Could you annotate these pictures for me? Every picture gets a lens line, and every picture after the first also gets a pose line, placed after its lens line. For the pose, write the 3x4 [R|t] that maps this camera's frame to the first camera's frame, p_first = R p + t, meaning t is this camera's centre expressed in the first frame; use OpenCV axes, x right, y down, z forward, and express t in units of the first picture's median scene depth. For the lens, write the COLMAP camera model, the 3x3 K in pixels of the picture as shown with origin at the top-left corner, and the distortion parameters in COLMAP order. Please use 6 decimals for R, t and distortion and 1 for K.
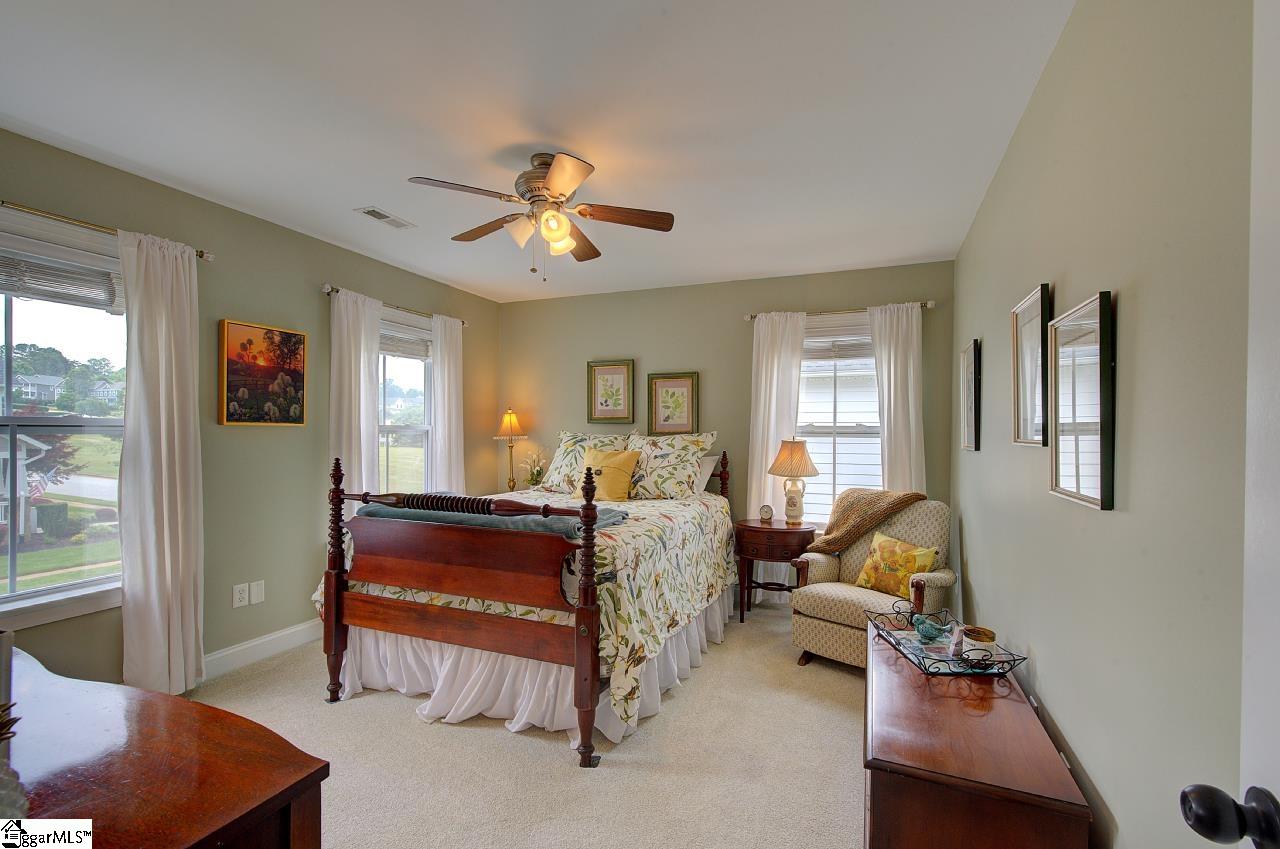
lens RADIAL K [[562.0, 0, 638.8], [0, 562.0, 427.1], [0, 0, 1]] dist [-0.003599, 0.000895]
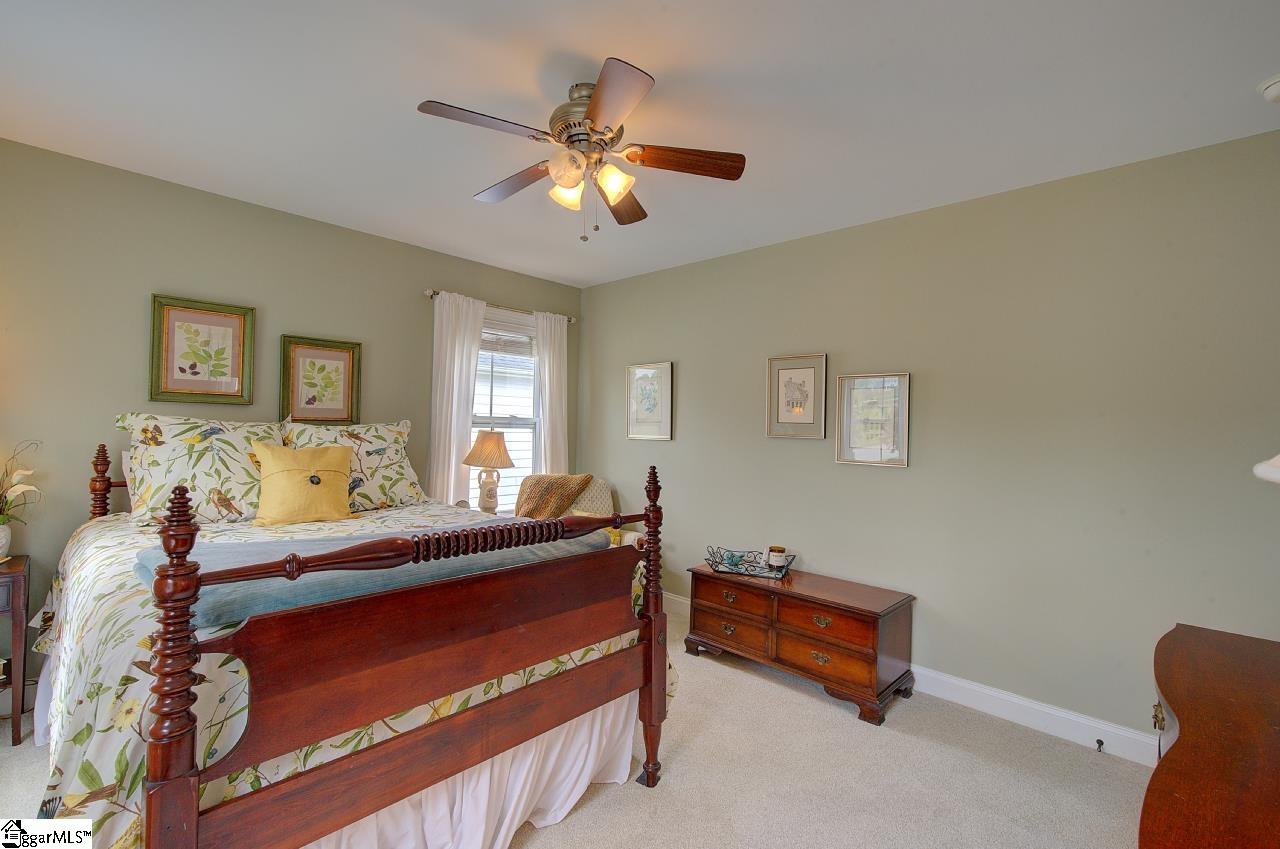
lens RADIAL K [[562.0, 0, 640.4], [0, 562.0, 424.5], [0, 0, 1]] dist [-0.003599, 0.000895]
pose [[0.353281, 0.007754, 0.935485, -0.536277], [-0.028822, 0.999581, 0.002599, 0.001661], [-0.935073, -0.027881, 0.353356, 0.387226]]
